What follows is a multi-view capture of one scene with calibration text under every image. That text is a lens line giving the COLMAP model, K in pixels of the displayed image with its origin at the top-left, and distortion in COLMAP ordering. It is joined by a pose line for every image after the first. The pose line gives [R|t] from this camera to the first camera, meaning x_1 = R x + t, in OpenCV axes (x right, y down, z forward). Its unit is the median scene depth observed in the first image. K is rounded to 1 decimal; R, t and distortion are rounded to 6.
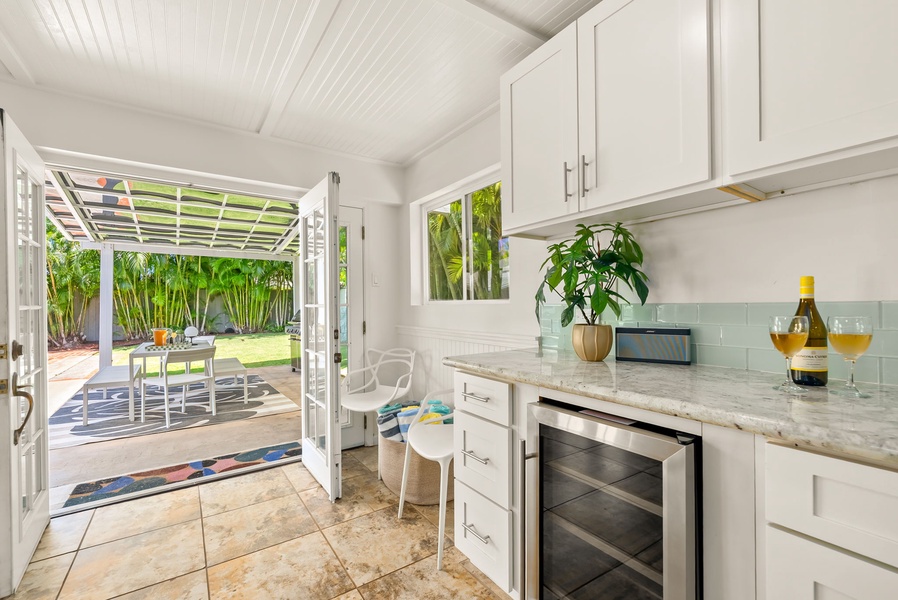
lens RADIAL K [[391.6, 0, 434.6], [0, 391.6, 304.3], [0, 0, 1]] dist [0.001909, 0.000174]
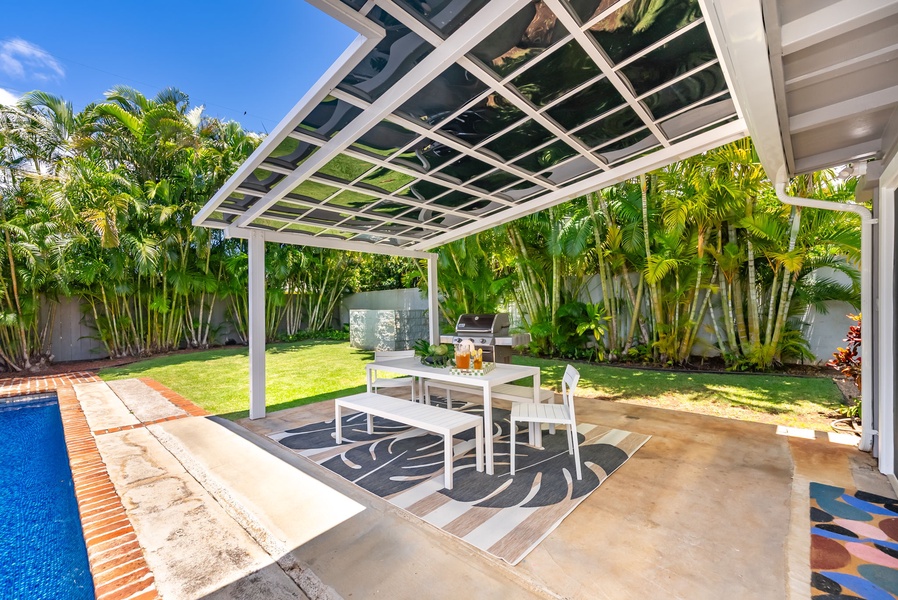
lens RADIAL K [[379.5, 0, 448.8], [0, 379.5, 301.5], [0, 0, 1]] dist [0.011455, -0.000206]
pose [[0.970941, -0.002787, 0.239301, -0.335262], [0.007336, 0.999809, -0.018119, -0.003262], [-0.239205, 0.019348, 0.970776, 0.107330]]
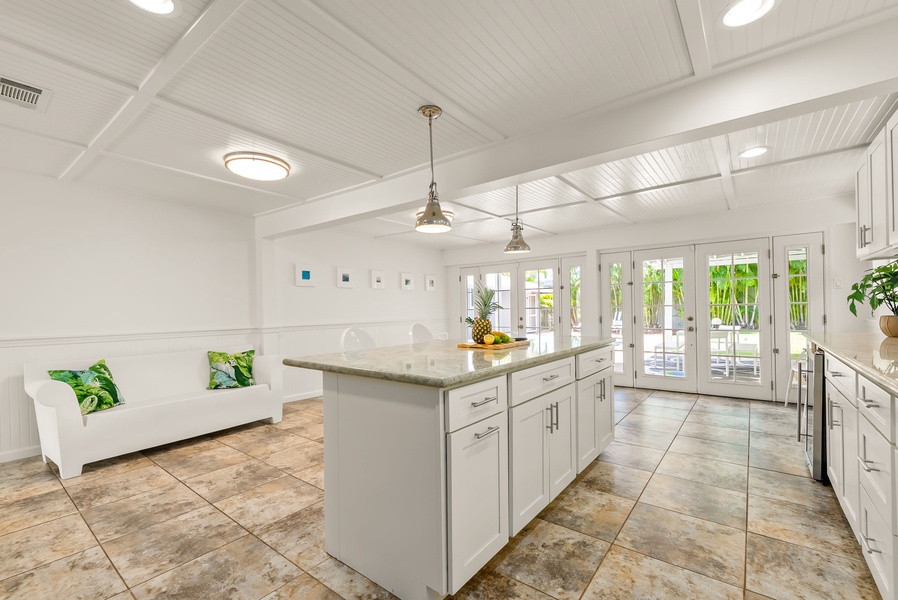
lens RADIAL K [[379.5, 0, 448.8], [0, 379.5, 301.5], [0, 0, 1]] dist [0.011455, -0.000206]
pose [[0.321920, -0.013913, -0.946665, 0.177402], [0.016593, 0.999821, -0.009052, -0.003481], [0.946622, -0.012794, 0.322093, -0.176812]]
